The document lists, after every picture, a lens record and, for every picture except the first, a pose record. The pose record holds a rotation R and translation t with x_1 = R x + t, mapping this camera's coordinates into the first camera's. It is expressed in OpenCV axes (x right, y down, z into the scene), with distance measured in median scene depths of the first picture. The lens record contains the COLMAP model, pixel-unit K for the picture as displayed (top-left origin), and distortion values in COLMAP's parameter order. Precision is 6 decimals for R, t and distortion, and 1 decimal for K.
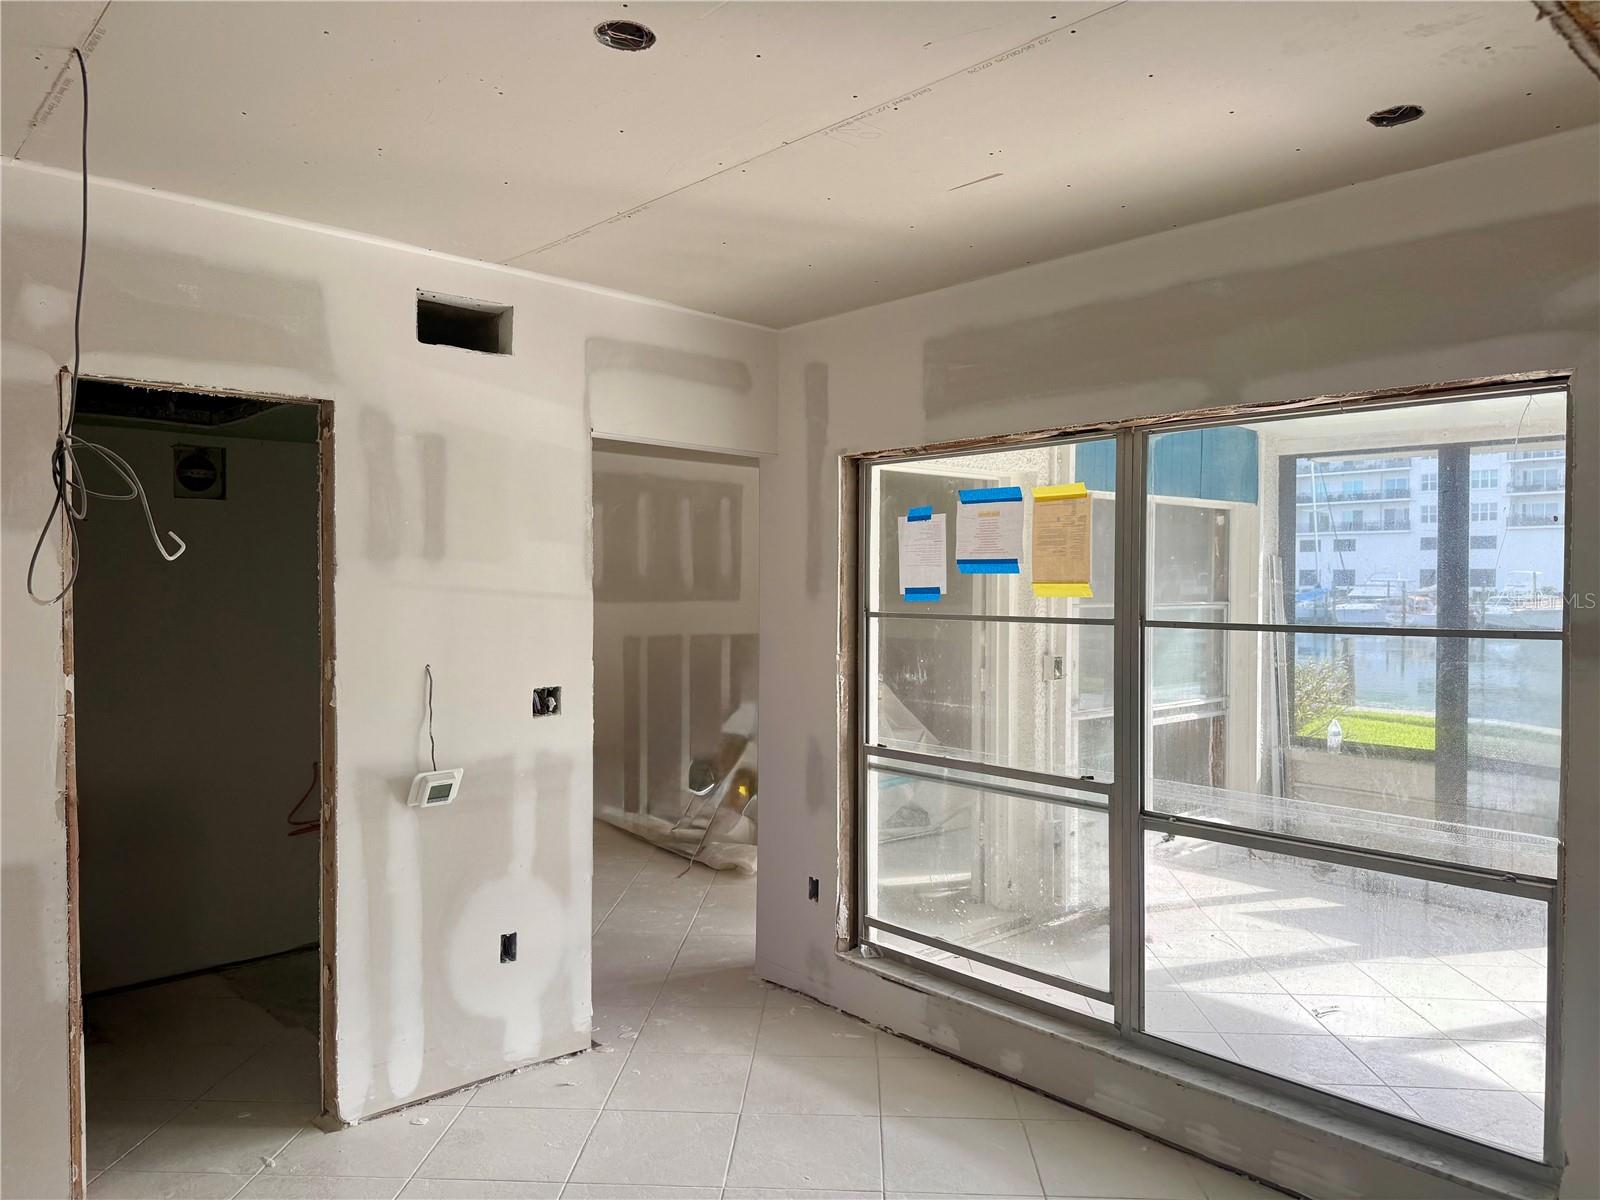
lens RADIAL K [[1120.4, 0, 797.7], [0, 1120.4, 599.5], [0, 0, 1]] dist [0.083087, -0.106593]
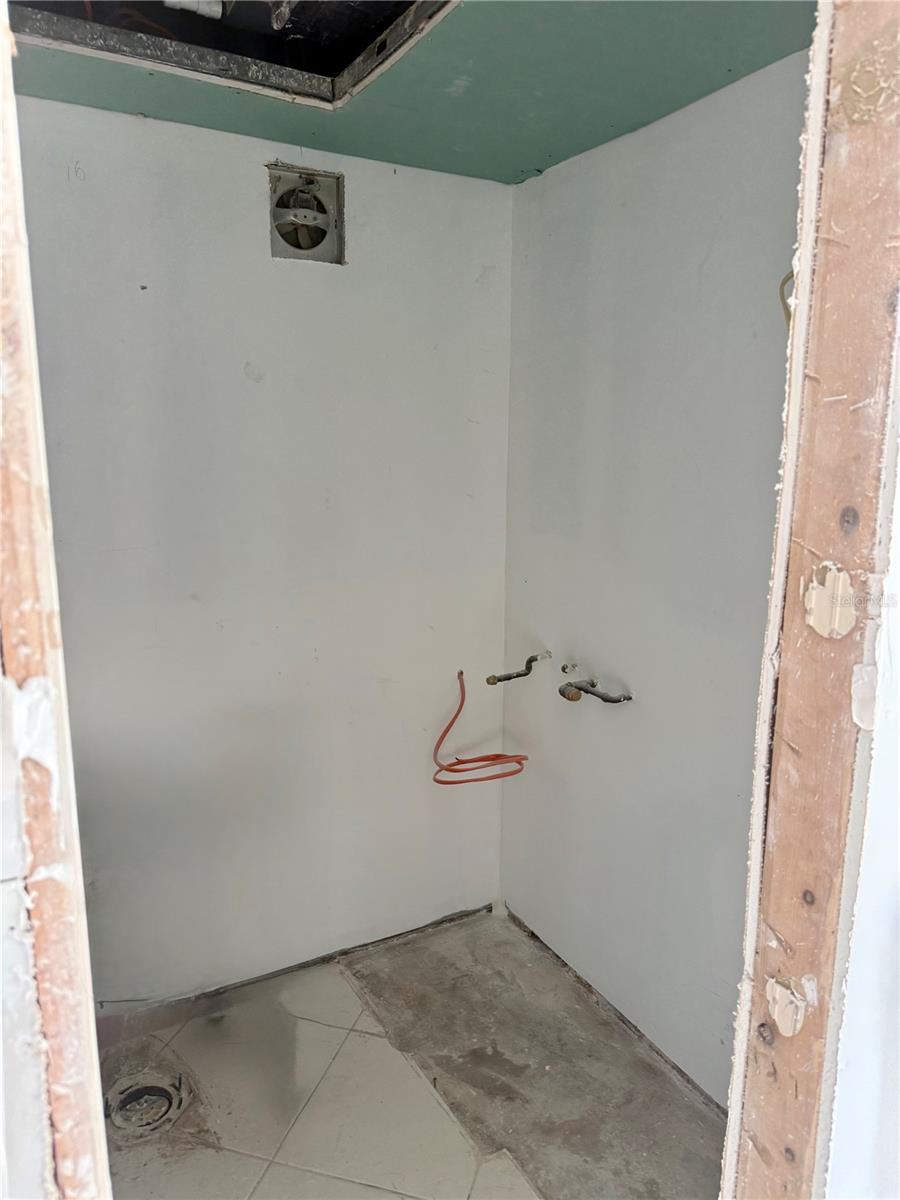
lens RADIAL K [[840.3, 0, 450.5], [0, 840.3, 599.2], [0, 0, 1]] dist [0.083087, -0.106593]
pose [[0.970269, 0.050182, -0.236770, -0.327860], [-0.010003, 0.985748, 0.167931, 0.015794], [0.241823, -0.160570, 0.956943, 0.538278]]
